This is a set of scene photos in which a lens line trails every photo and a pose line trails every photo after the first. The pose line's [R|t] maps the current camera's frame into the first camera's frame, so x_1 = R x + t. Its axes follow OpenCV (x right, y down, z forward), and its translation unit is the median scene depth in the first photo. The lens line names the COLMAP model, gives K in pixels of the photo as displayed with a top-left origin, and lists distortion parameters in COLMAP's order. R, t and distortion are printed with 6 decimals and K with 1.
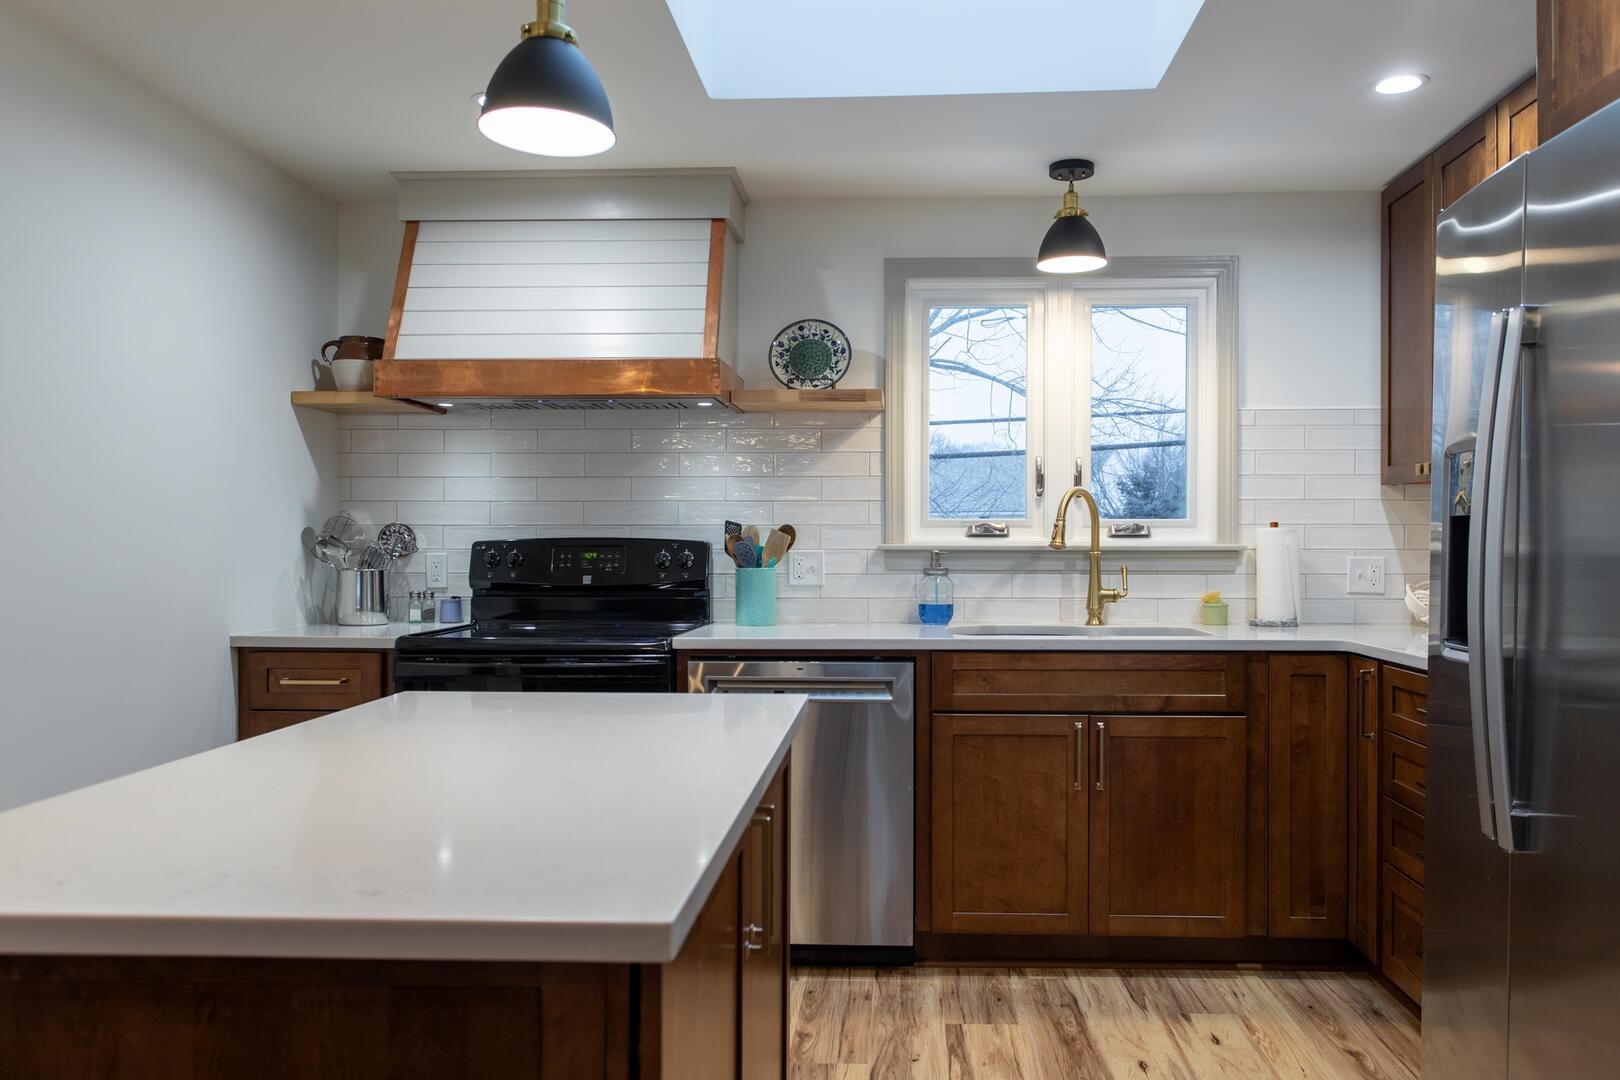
lens RADIAL K [[1228.8, 0, 813.0], [0, 1228.8, 543.2], [0, 0, 1]] dist [0.000591, 0.000175]
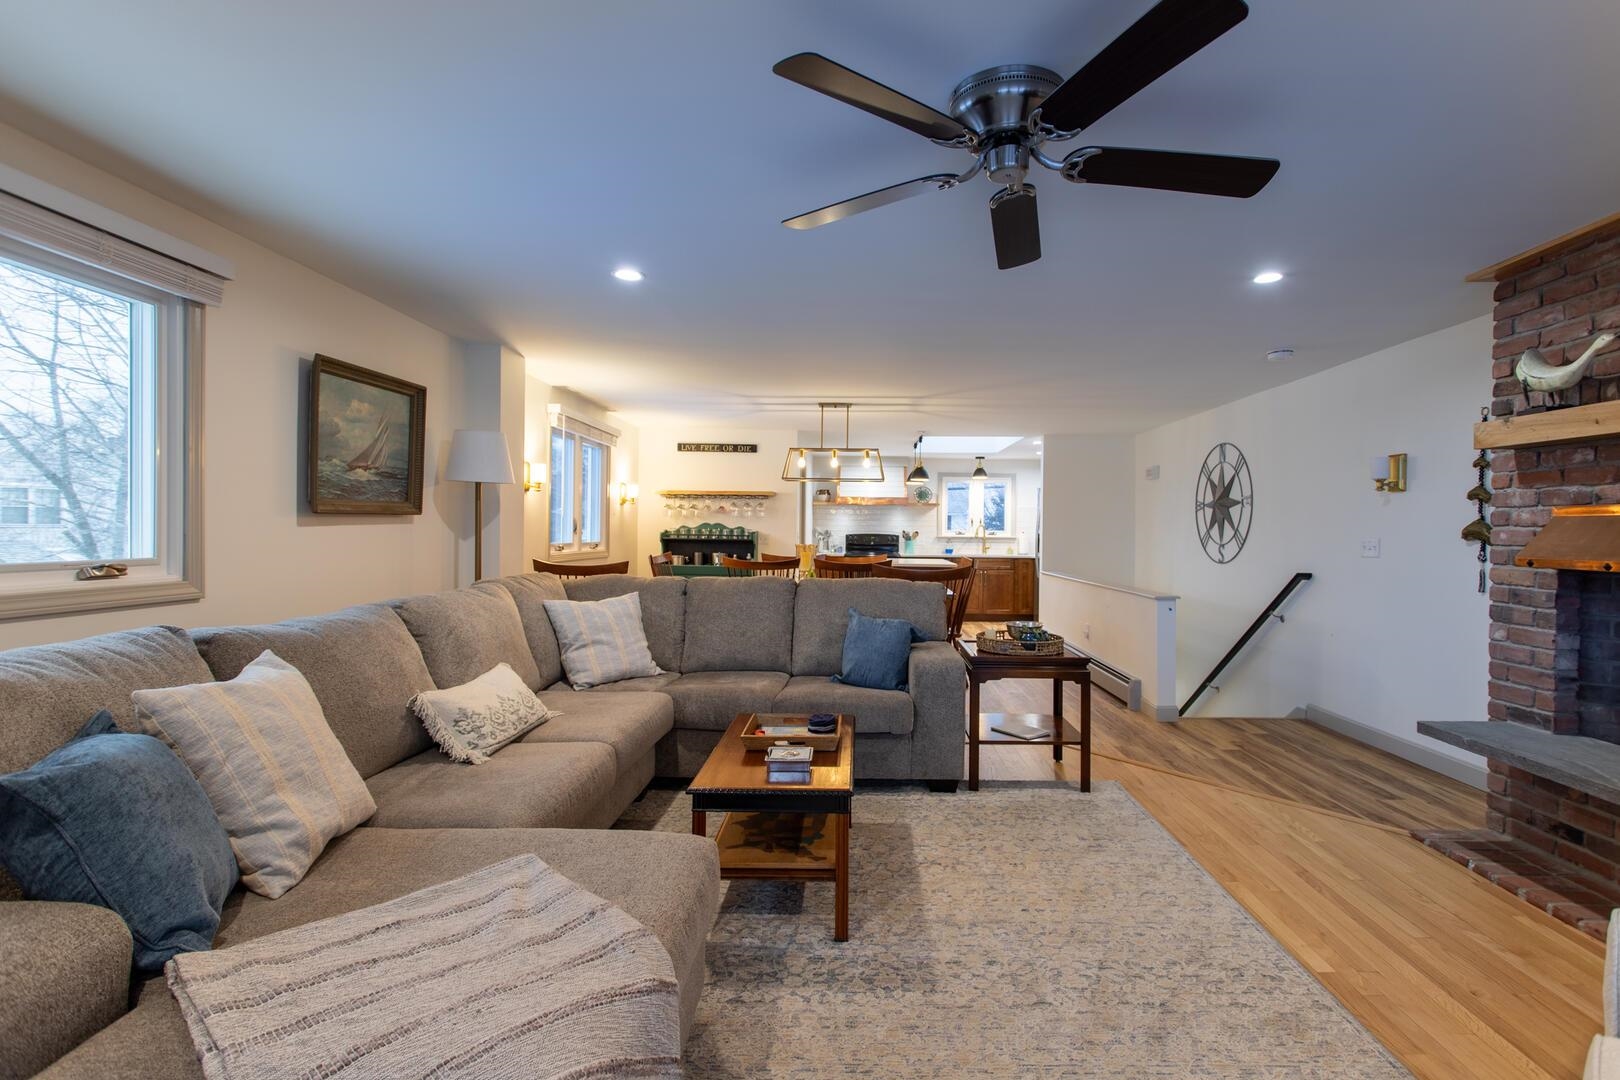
lens RADIAL K [[822.5, 0, 810.8], [0, 822.5, 537.7], [0, 0, 1]] dist [0.000180, 0.000002]
pose [[0.999447, 0.008041, 0.032272, -0.513804], [-0.007925, 0.999962, -0.003737, 0.022519], [-0.032300, 0.003479, 0.999472, -2.037653]]
